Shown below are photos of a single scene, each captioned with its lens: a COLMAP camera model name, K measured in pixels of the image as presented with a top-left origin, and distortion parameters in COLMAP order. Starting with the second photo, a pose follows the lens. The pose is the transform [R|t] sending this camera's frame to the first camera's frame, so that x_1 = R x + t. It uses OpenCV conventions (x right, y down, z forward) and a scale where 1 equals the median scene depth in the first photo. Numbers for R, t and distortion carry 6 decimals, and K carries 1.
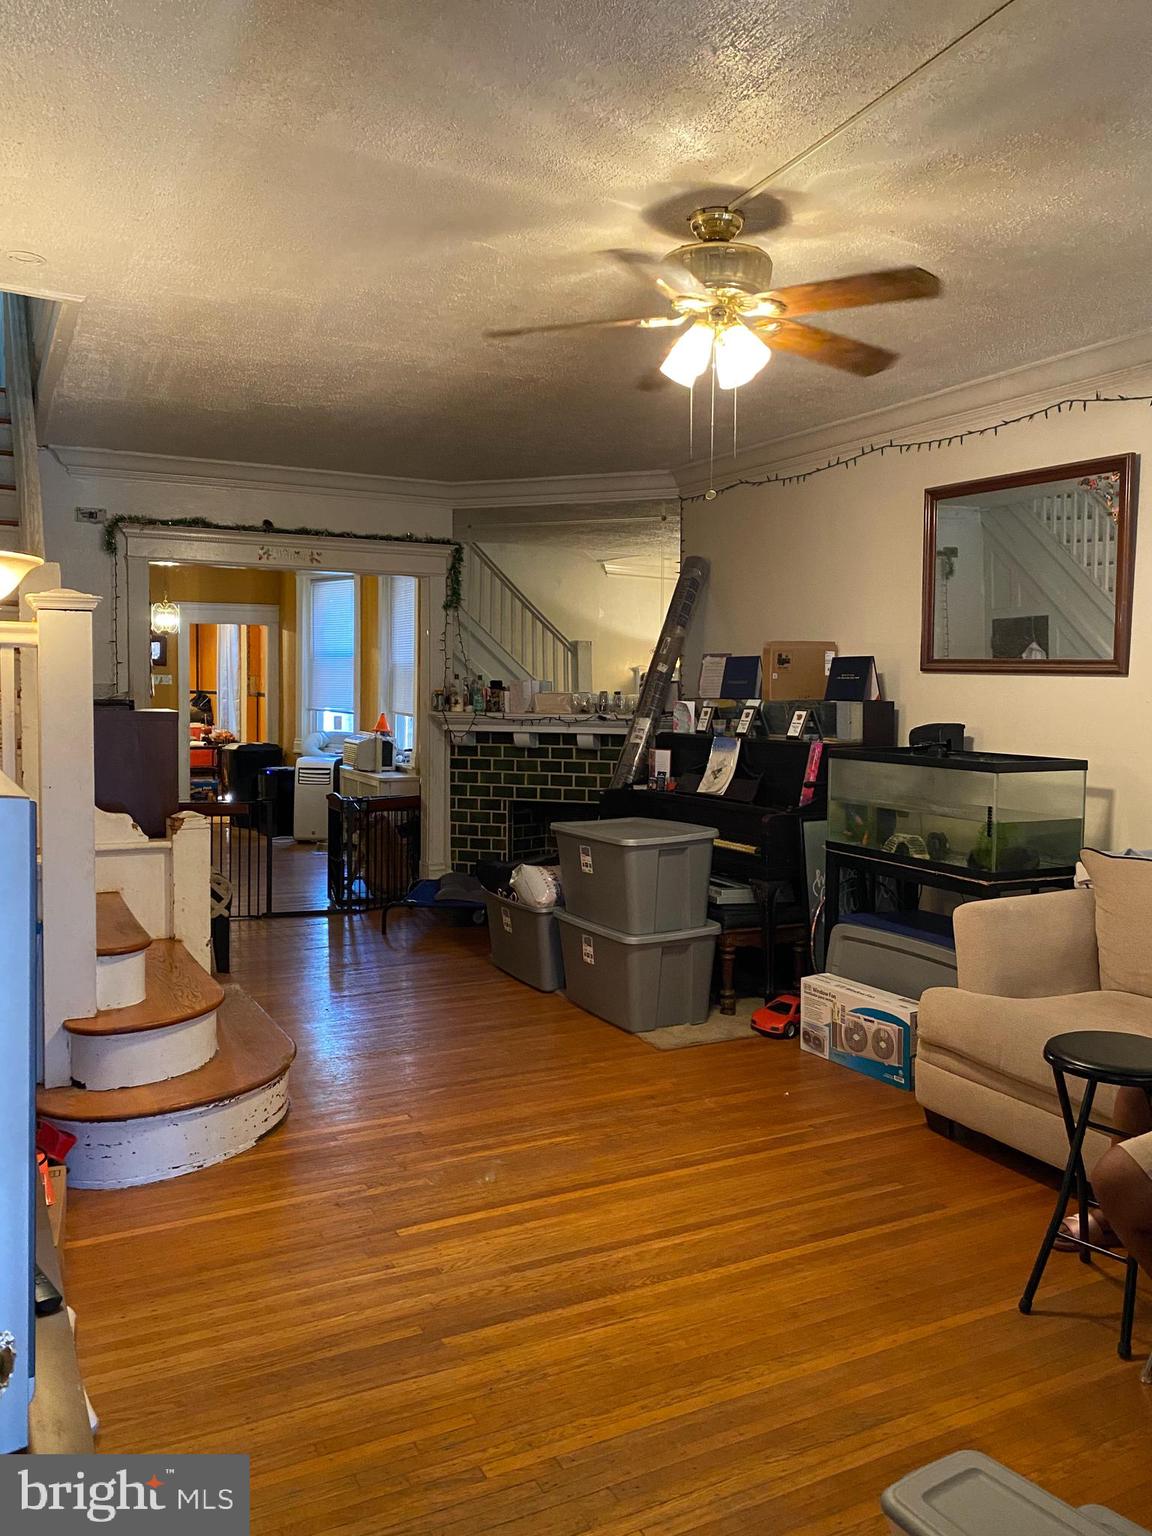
lens RADIAL K [[1157.2, 0, 590.9], [0, 1157.2, 761.7], [0, 0, 1]] dist [0.030862, -0.054589]
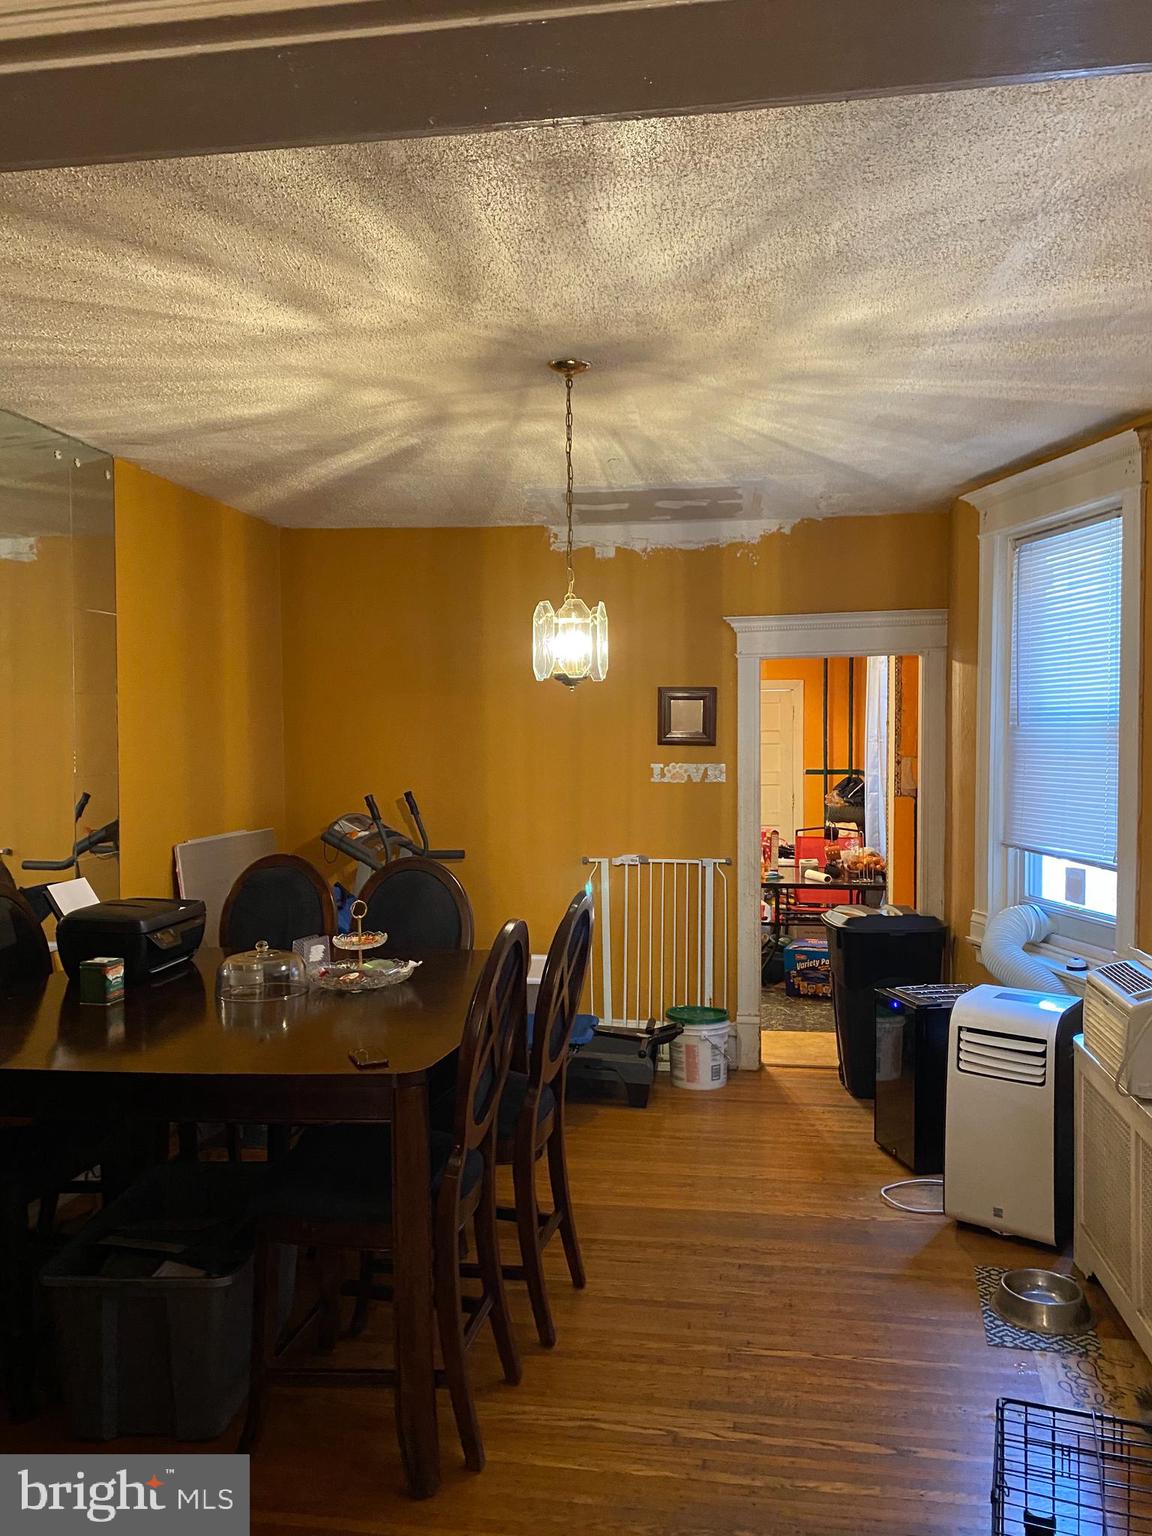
lens RADIAL K [[1157.2, 0, 590.9], [0, 1157.2, 761.7], [0, 0, 1]] dist [0.030862, -0.054589]
pose [[0.810424, -0.003329, -0.585834, -0.117261], [-0.019497, 0.999277, -0.032649, -0.057976], [0.585519, 0.037881, 0.809773, 0.564500]]
